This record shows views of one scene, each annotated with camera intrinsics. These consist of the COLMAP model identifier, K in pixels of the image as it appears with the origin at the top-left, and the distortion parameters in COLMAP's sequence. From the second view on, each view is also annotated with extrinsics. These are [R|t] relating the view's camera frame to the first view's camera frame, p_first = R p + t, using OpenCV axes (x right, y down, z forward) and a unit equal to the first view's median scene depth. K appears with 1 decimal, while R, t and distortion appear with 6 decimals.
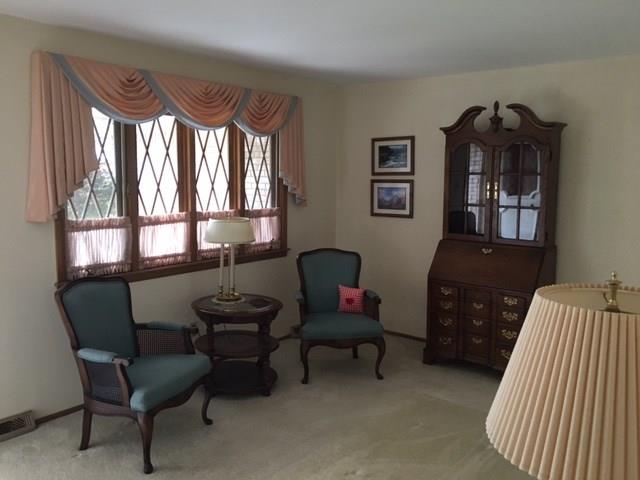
lens RADIAL K [[551.5, 0, 323.9], [0, 551.5, 237.1], [0, 0, 1]] dist [0.079523, -0.074092]
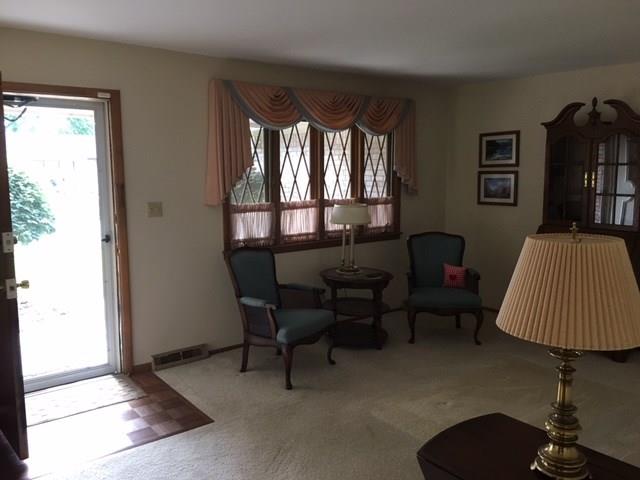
lens RADIAL K [[551.5, 0, 323.9], [0, 551.5, 237.1], [0, 0, 1]] dist [0.079523, -0.074092]
pose [[0.975357, 0.015449, -0.220092, 0.039805], [-0.013223, 0.999845, 0.011583, 0.024178], [0.220237, -0.008387, 0.975410, -0.195303]]
